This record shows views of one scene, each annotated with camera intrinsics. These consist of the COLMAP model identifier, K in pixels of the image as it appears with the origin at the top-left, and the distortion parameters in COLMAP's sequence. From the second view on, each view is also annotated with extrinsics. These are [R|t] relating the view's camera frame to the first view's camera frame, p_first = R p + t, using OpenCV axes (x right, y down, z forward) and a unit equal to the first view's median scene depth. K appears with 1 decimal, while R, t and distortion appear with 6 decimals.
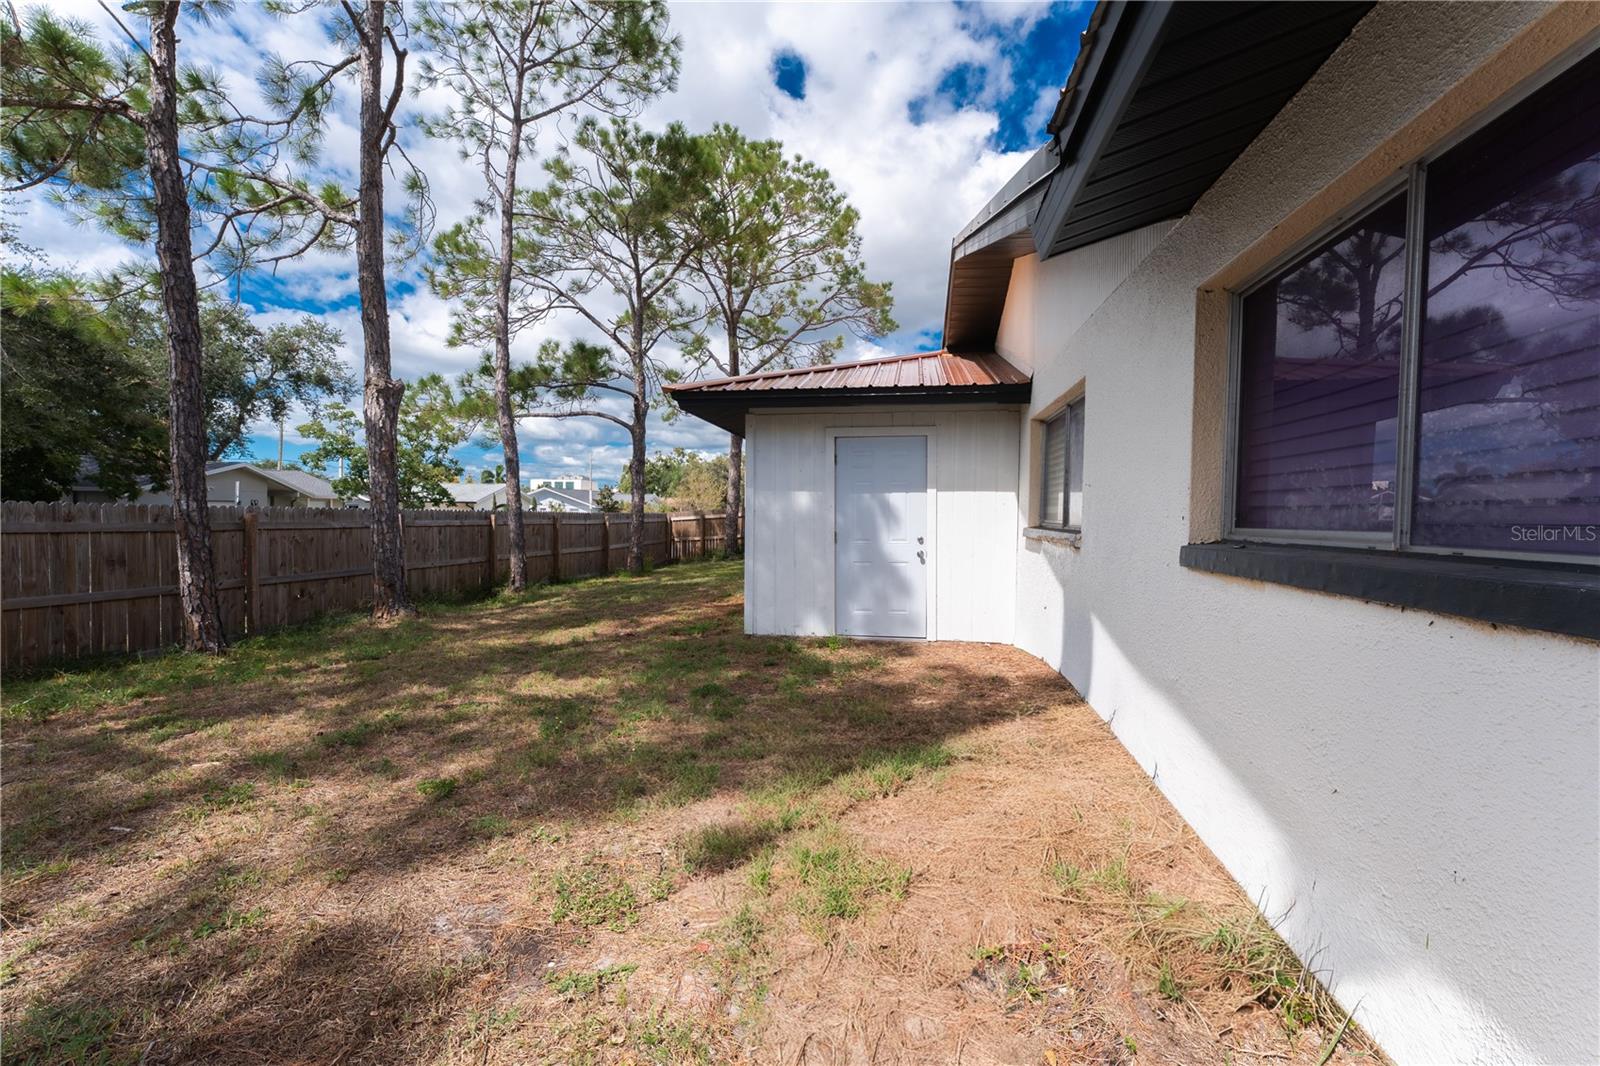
lens RADIAL K [[650.7, 0, 794.9], [0, 650.7, 536.4], [0, 0, 1]] dist [-0.000363, -0.000605]
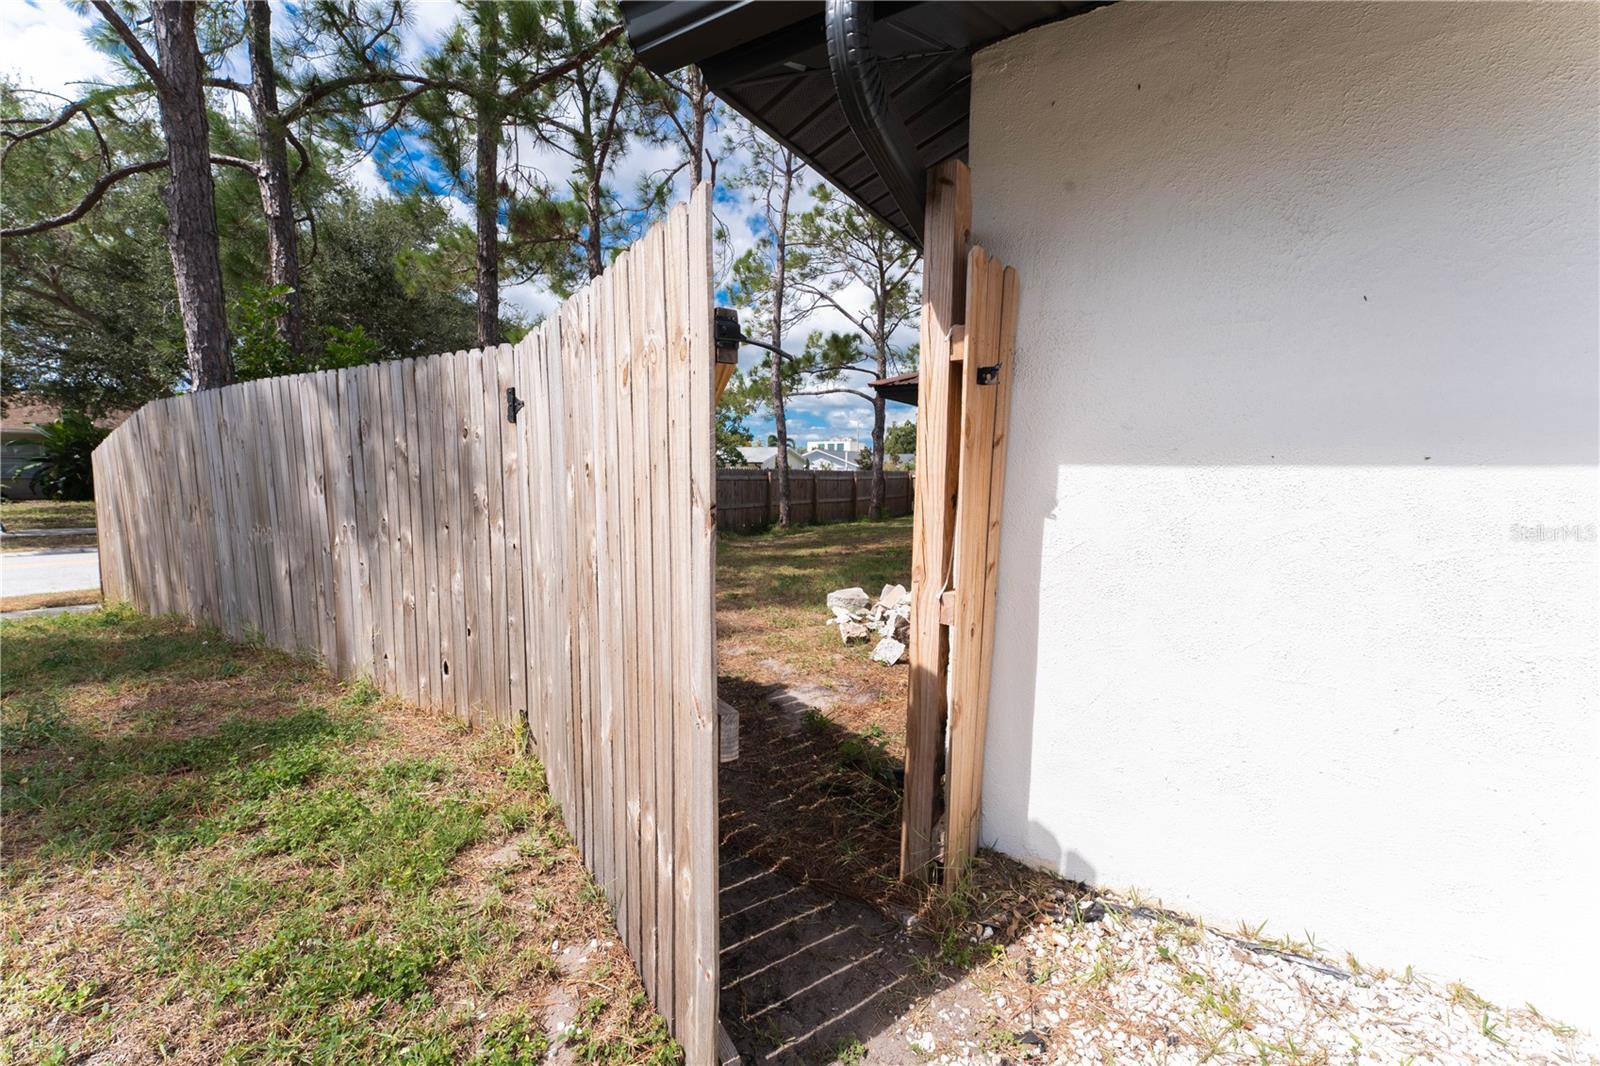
lens RADIAL K [[650.7, 0, 794.9], [0, 650.7, 536.4], [0, 0, 1]] dist [-0.000363, -0.000605]
pose [[0.916901, 0.038463, -0.397257, 0.110319], [-0.013597, 0.997778, 0.065223, 0.009977], [0.398883, -0.054401, 0.915387, -0.195939]]
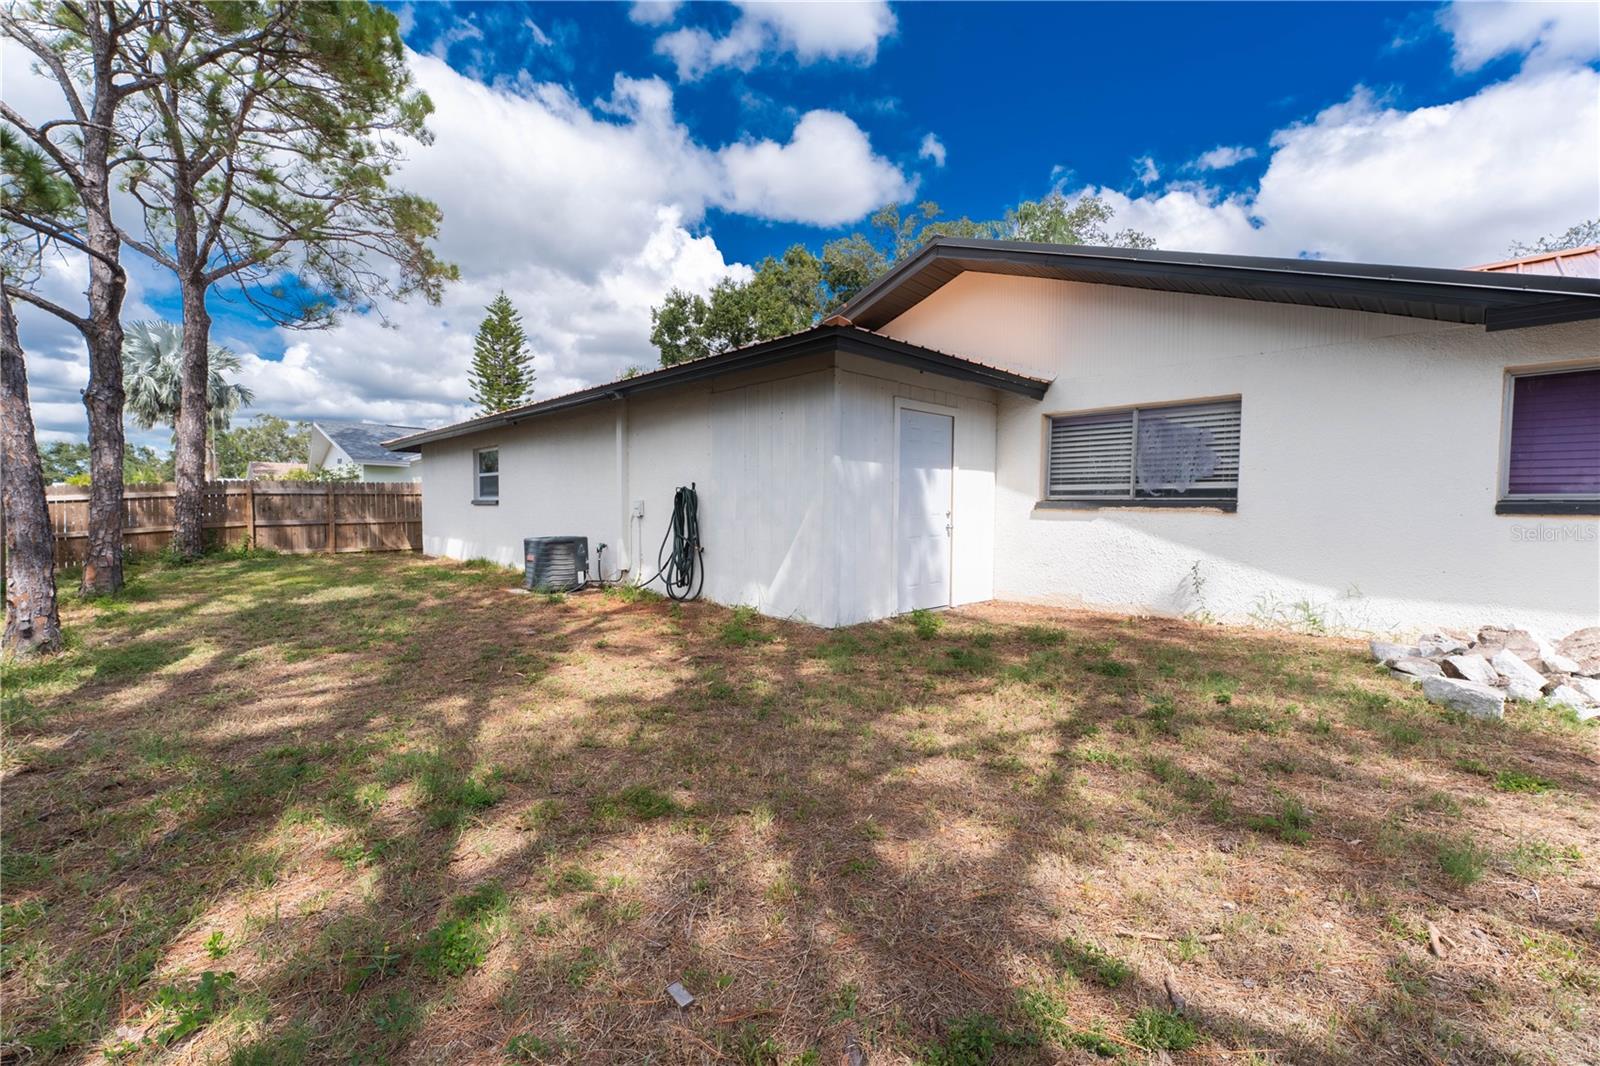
lens RADIAL K [[650.7, 0, 794.9], [0, 650.7, 536.4], [0, 0, 1]] dist [-0.000363, -0.000605]
pose [[0.615512, -0.032131, 0.787472, -0.379756], [0.018111, 0.999481, 0.026625, 0.004532], [-0.787919, -0.002126, 0.615775, 0.258142]]
